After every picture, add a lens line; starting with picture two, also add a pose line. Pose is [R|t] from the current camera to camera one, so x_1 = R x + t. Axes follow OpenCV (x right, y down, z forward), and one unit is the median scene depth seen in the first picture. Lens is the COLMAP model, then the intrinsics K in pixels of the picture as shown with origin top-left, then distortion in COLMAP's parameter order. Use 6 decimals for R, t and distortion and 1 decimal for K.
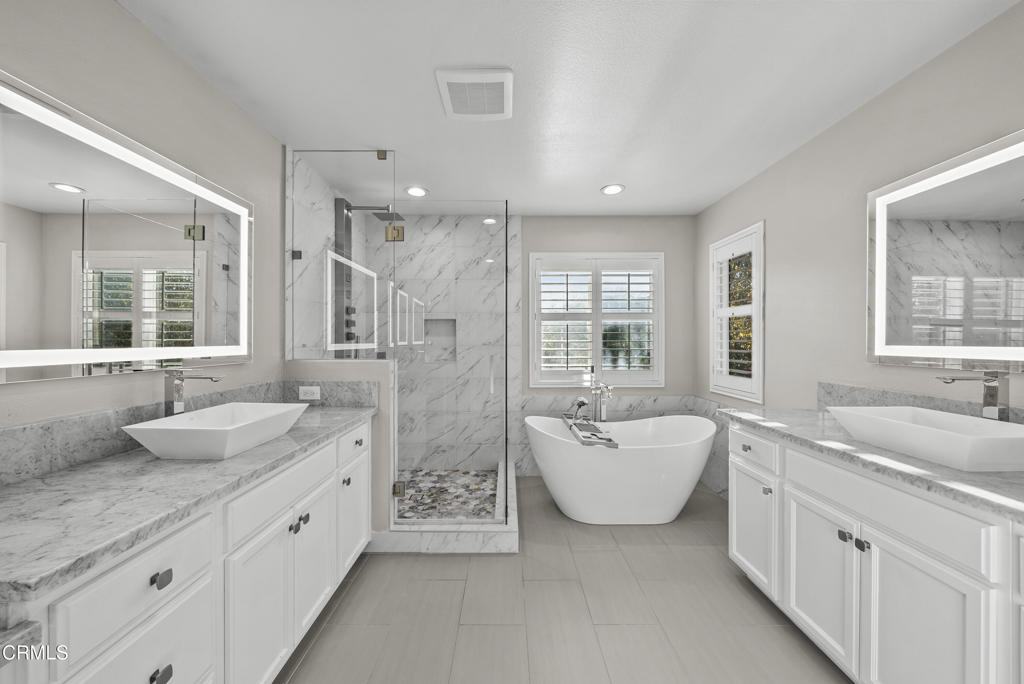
lens RADIAL K [[352.0, 0, 512.0], [0, 352.0, 342.0], [0, 0, 1]] dist [-0.000806, -0.000093]
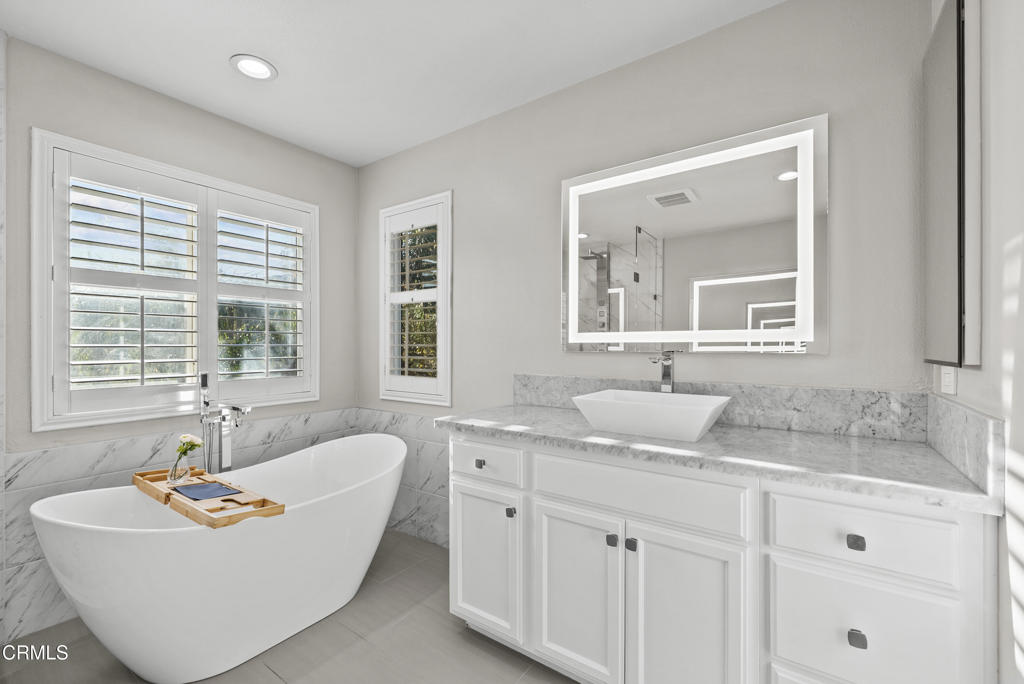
lens RADIAL K [[433.1, 0, 512.0], [0, 433.1, 342.0], [0, 0, 1]] dist [0.000439, -0.000509]
pose [[0.593284, 0.002619, 0.804989, -0.041514], [0.001609, 0.999989, -0.004438, 0.027461], [-0.804992, 0.003928, 0.593273, 0.268491]]
